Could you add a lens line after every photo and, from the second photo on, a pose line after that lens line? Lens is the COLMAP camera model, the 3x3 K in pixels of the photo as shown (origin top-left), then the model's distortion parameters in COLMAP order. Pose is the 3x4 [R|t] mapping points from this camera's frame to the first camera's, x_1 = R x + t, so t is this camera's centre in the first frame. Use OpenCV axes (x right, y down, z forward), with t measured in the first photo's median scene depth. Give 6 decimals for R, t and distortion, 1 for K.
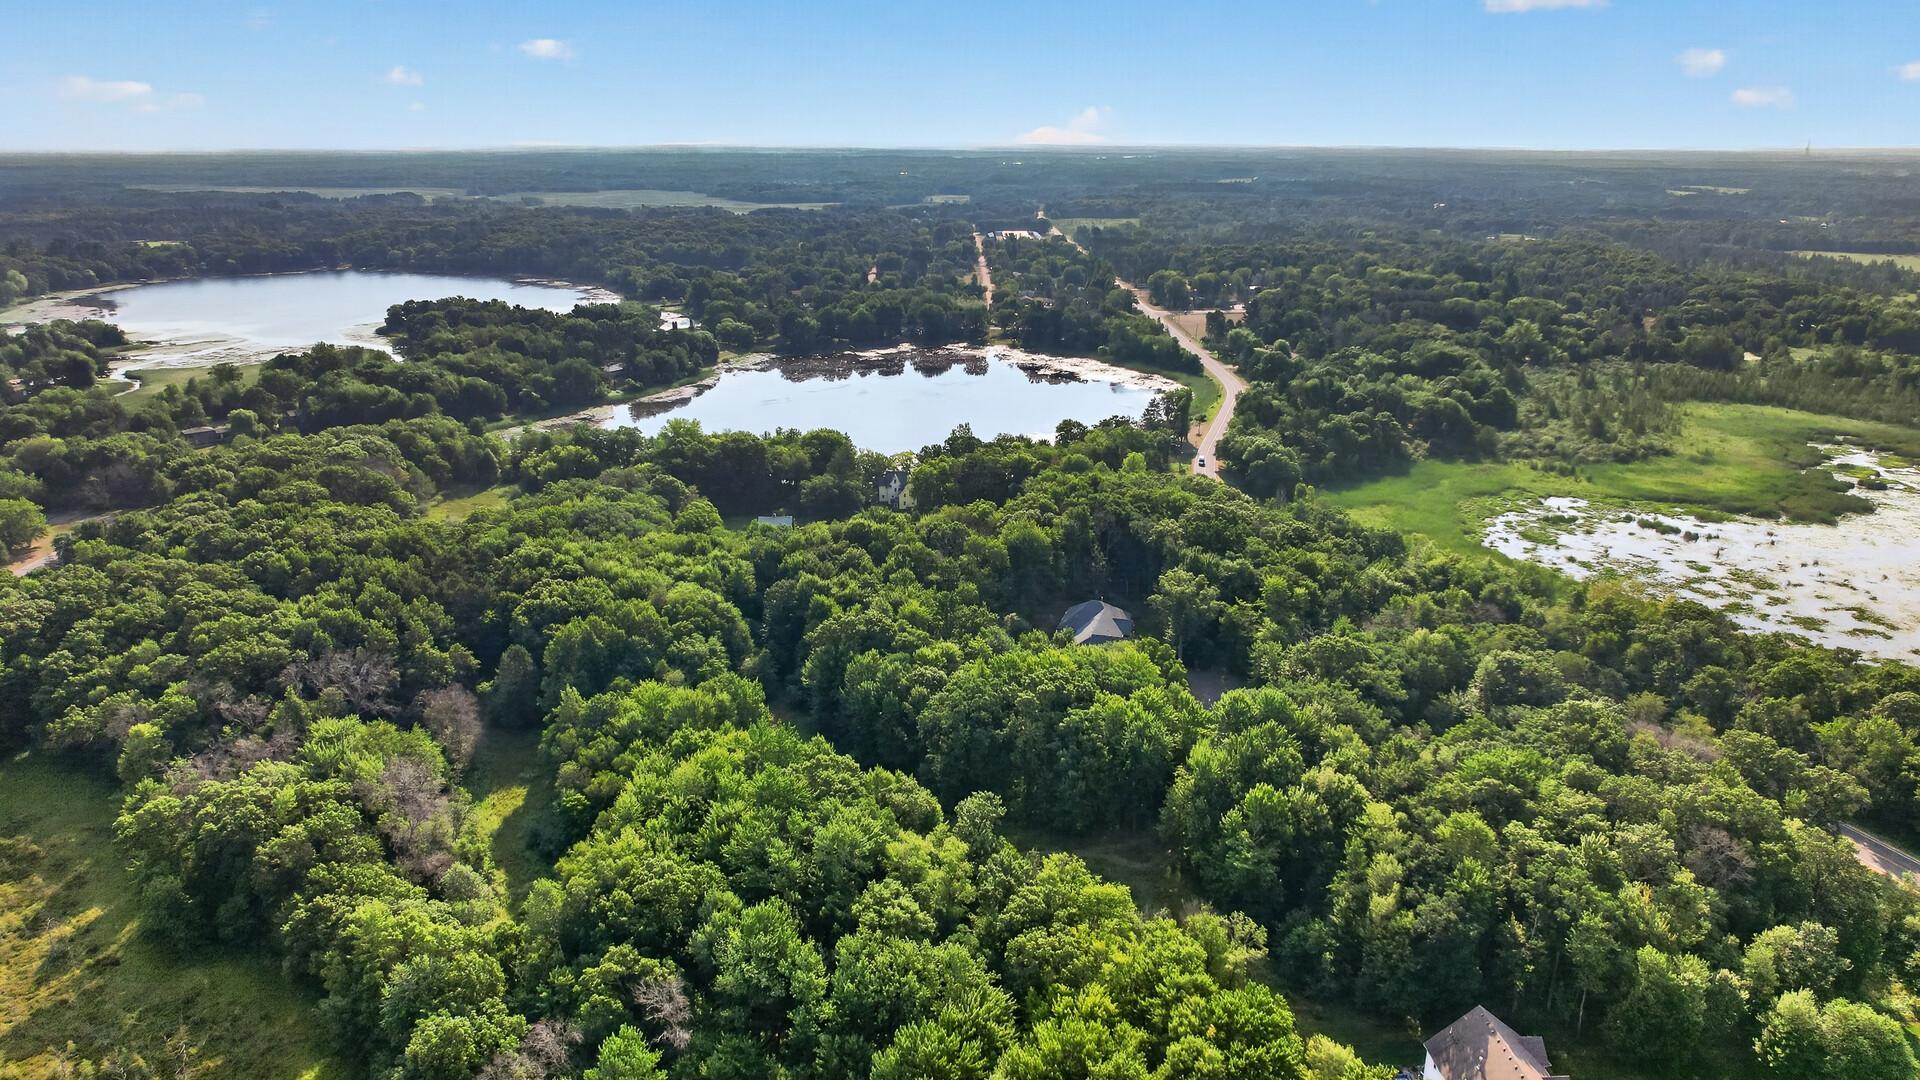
lens RADIAL K [[1256.5, 0, 976.5], [0, 1256.5, 539.5], [0, 0, 1]] dist [-0.069237, 0.066491]
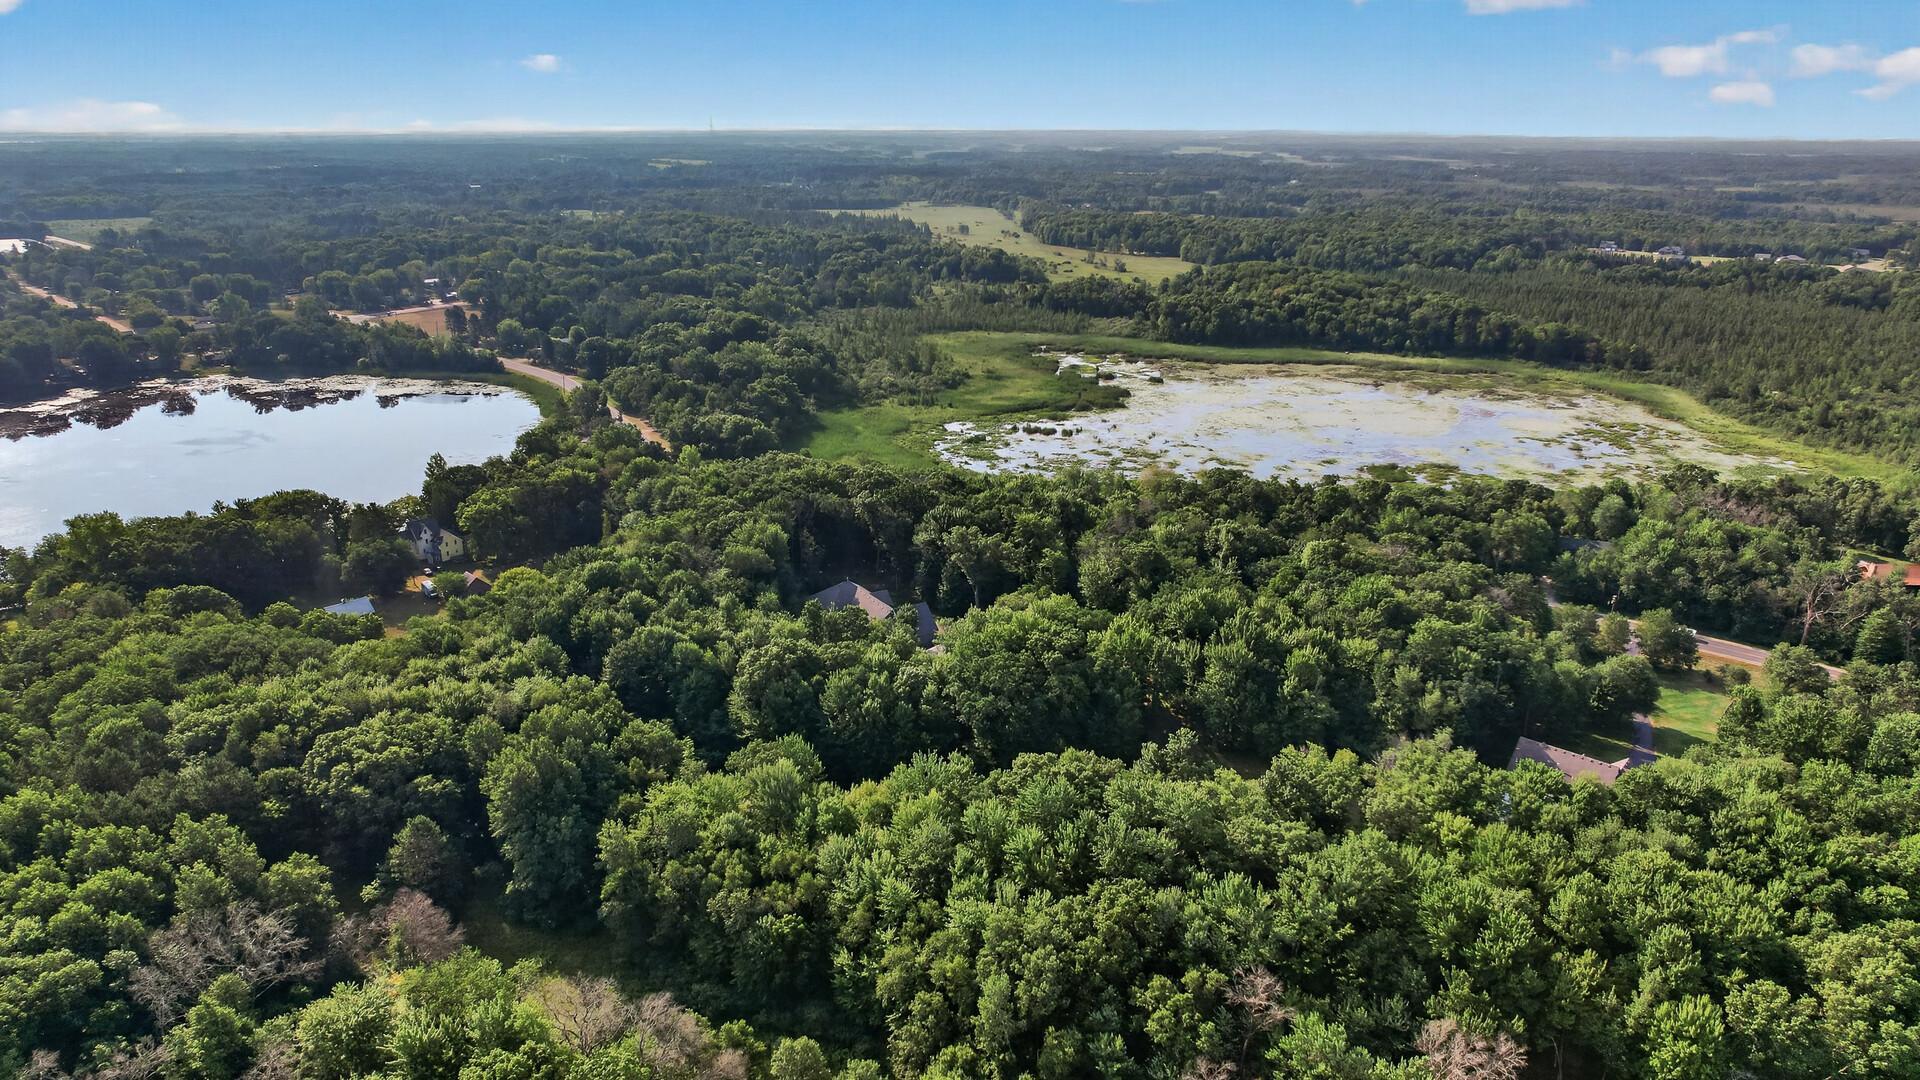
lens RADIAL K [[1234.4, 0, 958.3], [0, 1234.4, 538.6], [0, 0, 1]] dist [-0.060480, 0.053437]
pose [[0.709032, -0.225362, 0.668195, -0.338050], [0.213351, 0.971706, 0.101336, -0.045132], [-0.672127, 0.070710, 0.737052, 0.141912]]
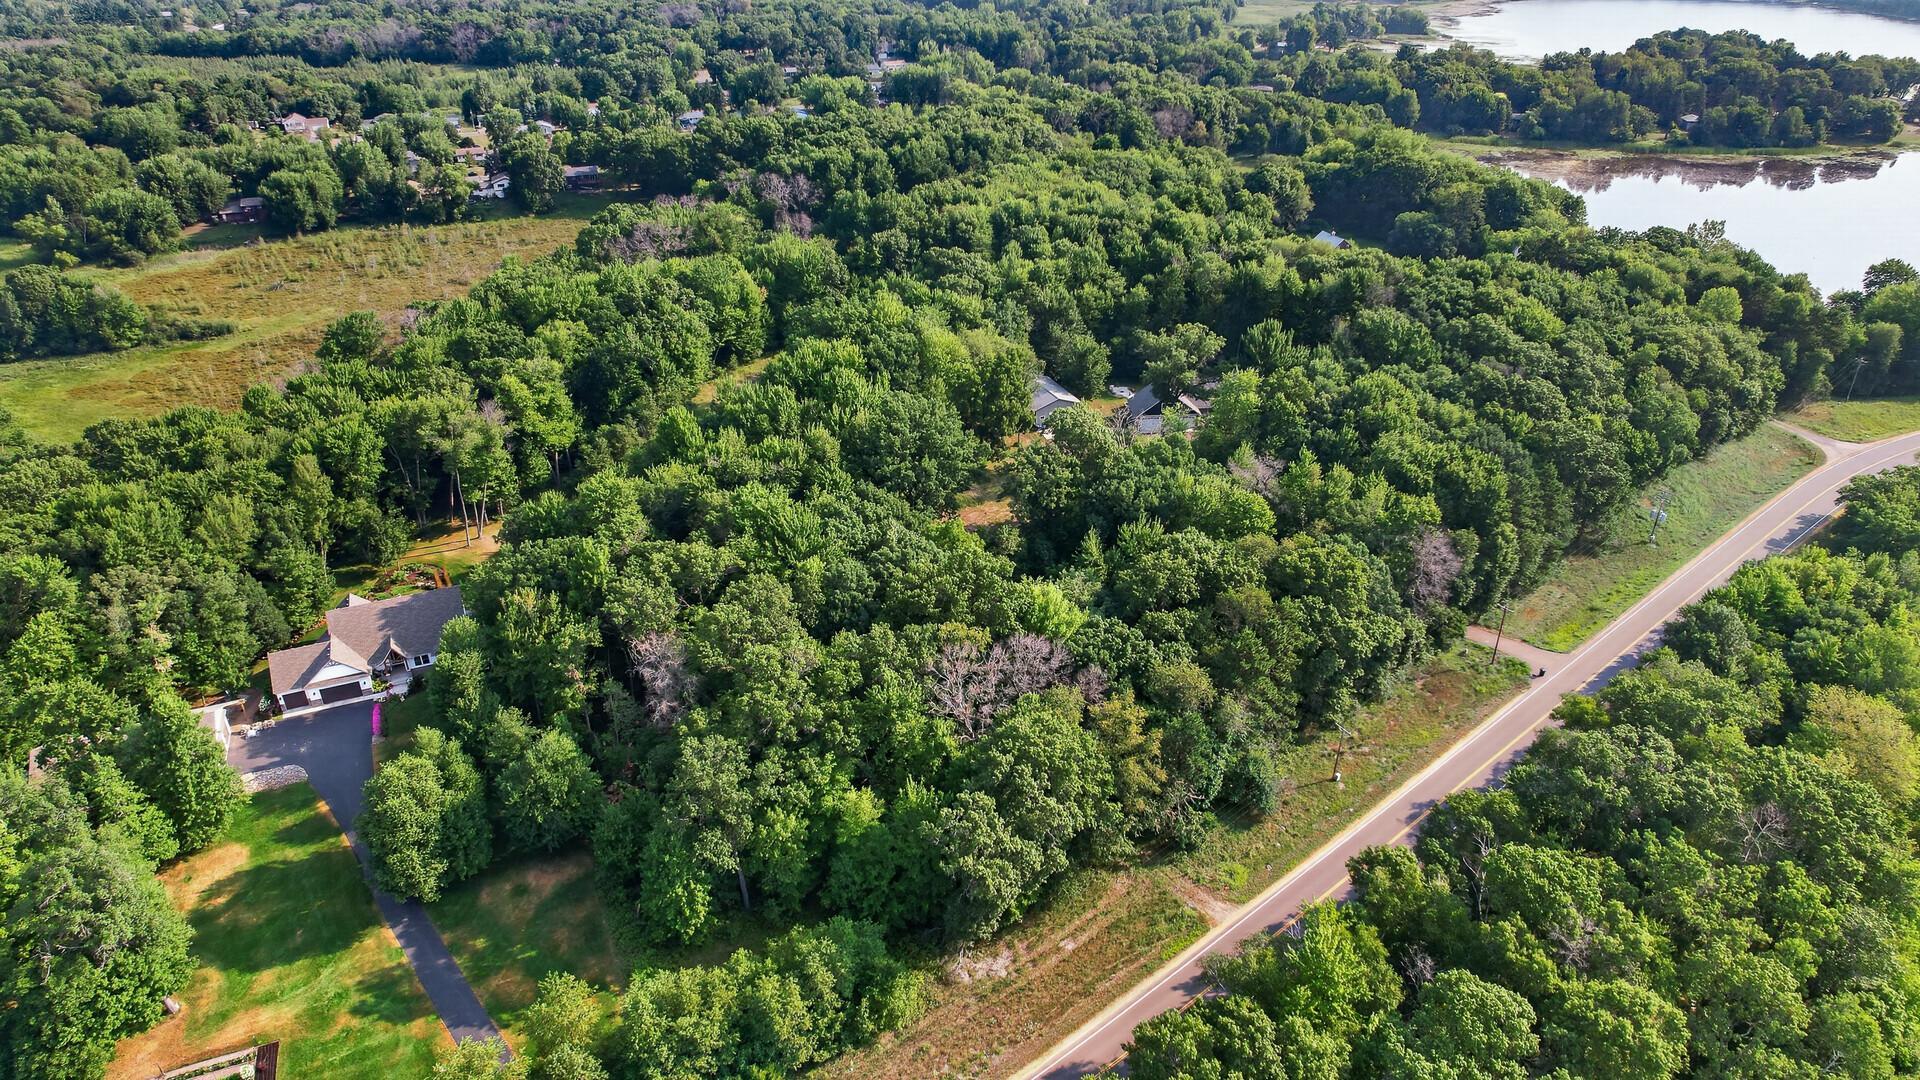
lens RADIAL K [[1234.4, 0, 960.6], [0, 1234.4, 512.3], [0, 0, 1]] dist [-0.060480, 0.053437]
pose [[0.332544, 0.436746, -0.835863, 0.516958], [-0.286994, 0.891134, 0.351446, -0.064589], [0.898359, 0.123017, 0.421685, 0.335902]]
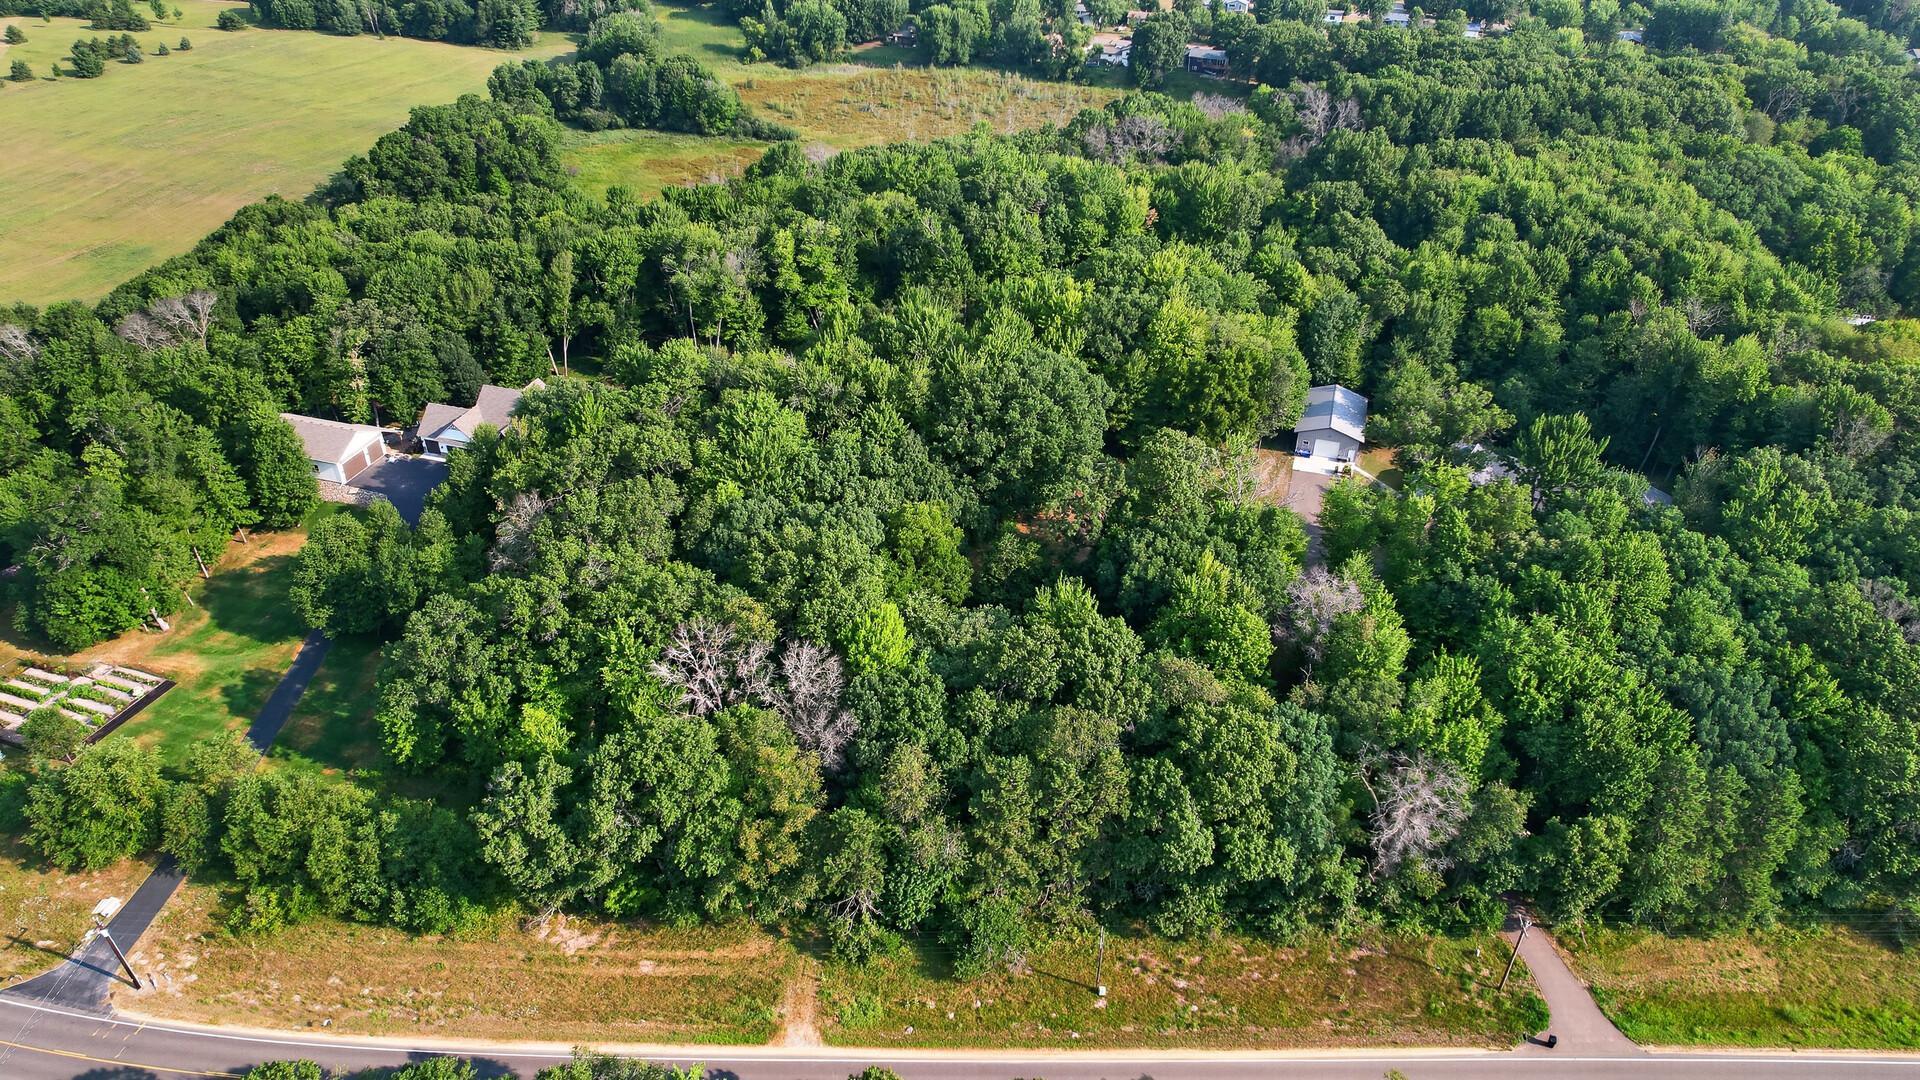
lens RADIAL K [[1256.5, 0, 981.1], [0, 1256.5, 525.5], [0, 0, 1]] dist [-0.069237, 0.066491]
pose [[-0.348394, 0.508735, -0.787280, 0.465918], [-0.303158, 0.733607, 0.608208, -0.134657], [0.886971, 0.450566, -0.101357, 0.542094]]
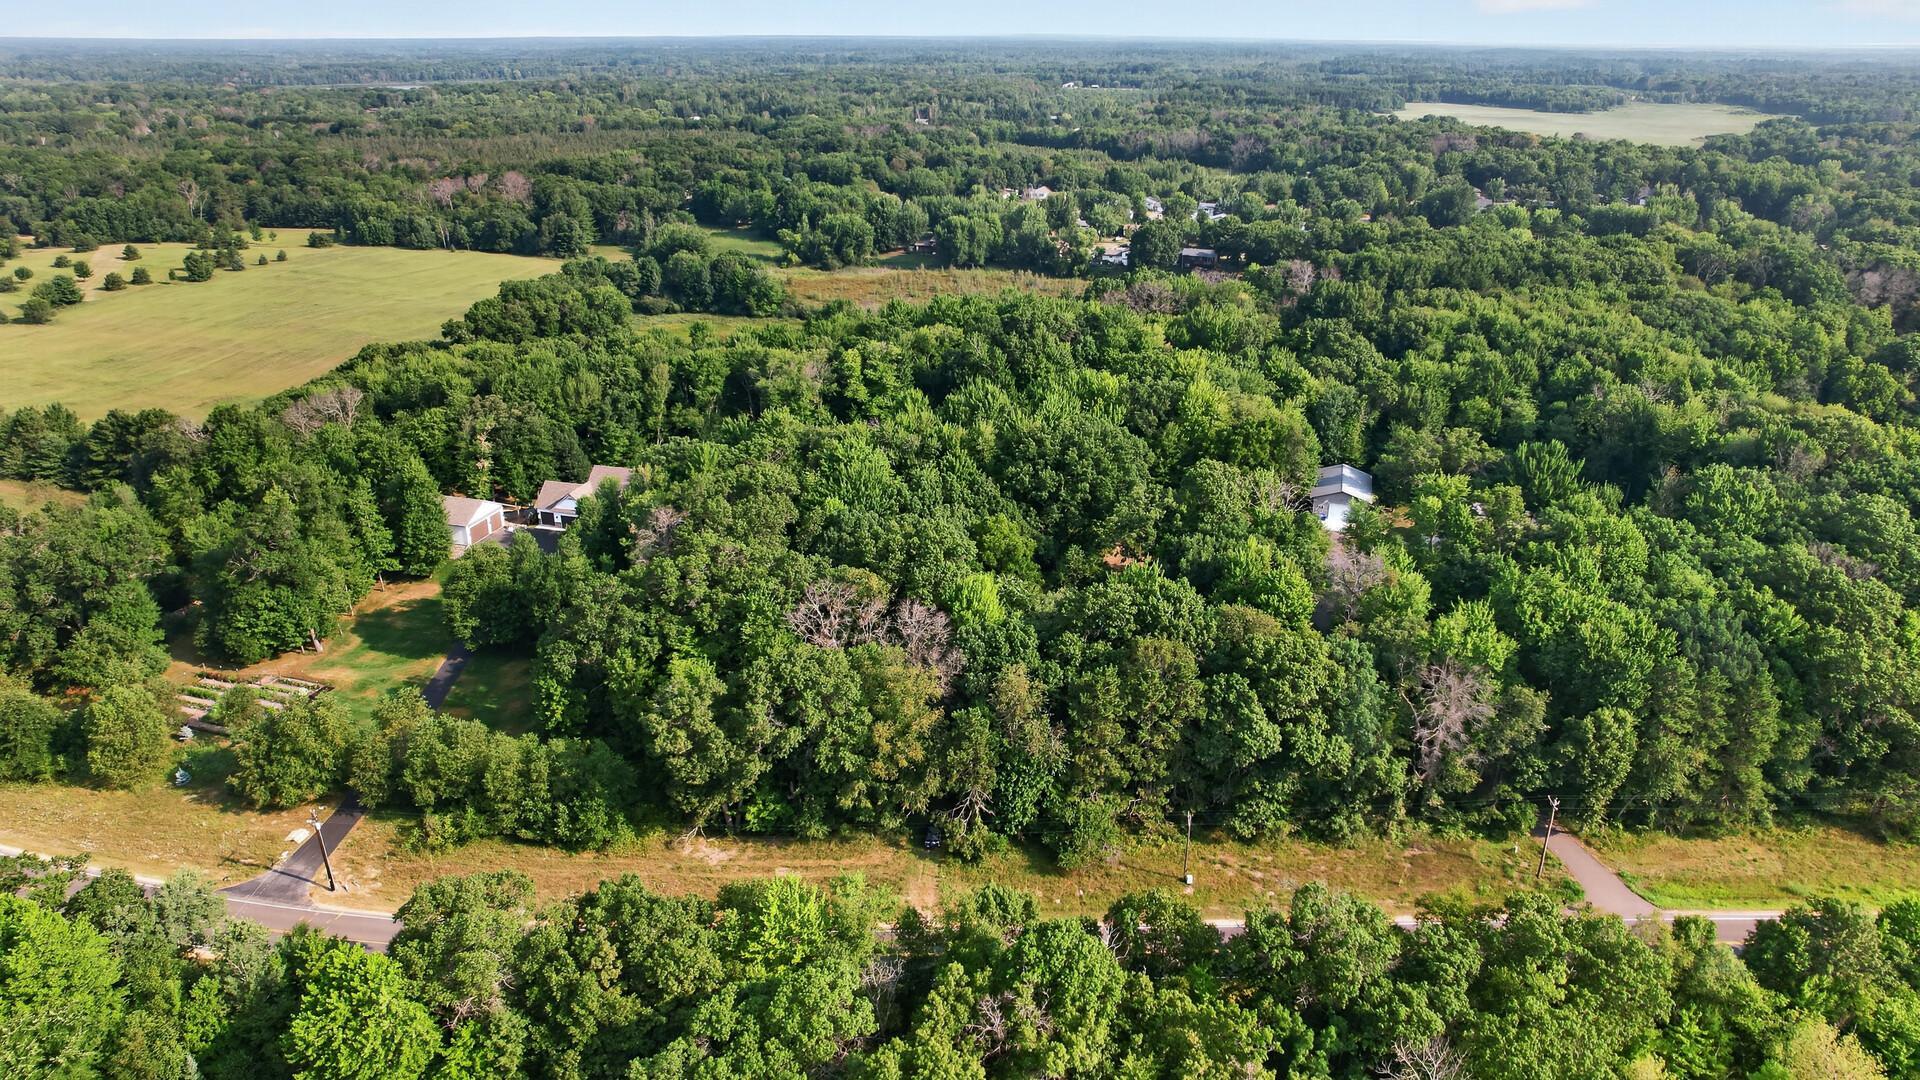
lens RADIAL K [[1256.5, 0, 979.6], [0, 1256.5, 520.4], [0, 0, 1]] dist [-0.069237, 0.066491]
pose [[-0.336197, 0.344412, -0.876557, 0.548607], [-0.296066, 0.844897, 0.445526, -0.100646], [0.894045, 0.409303, -0.182084, 0.556796]]
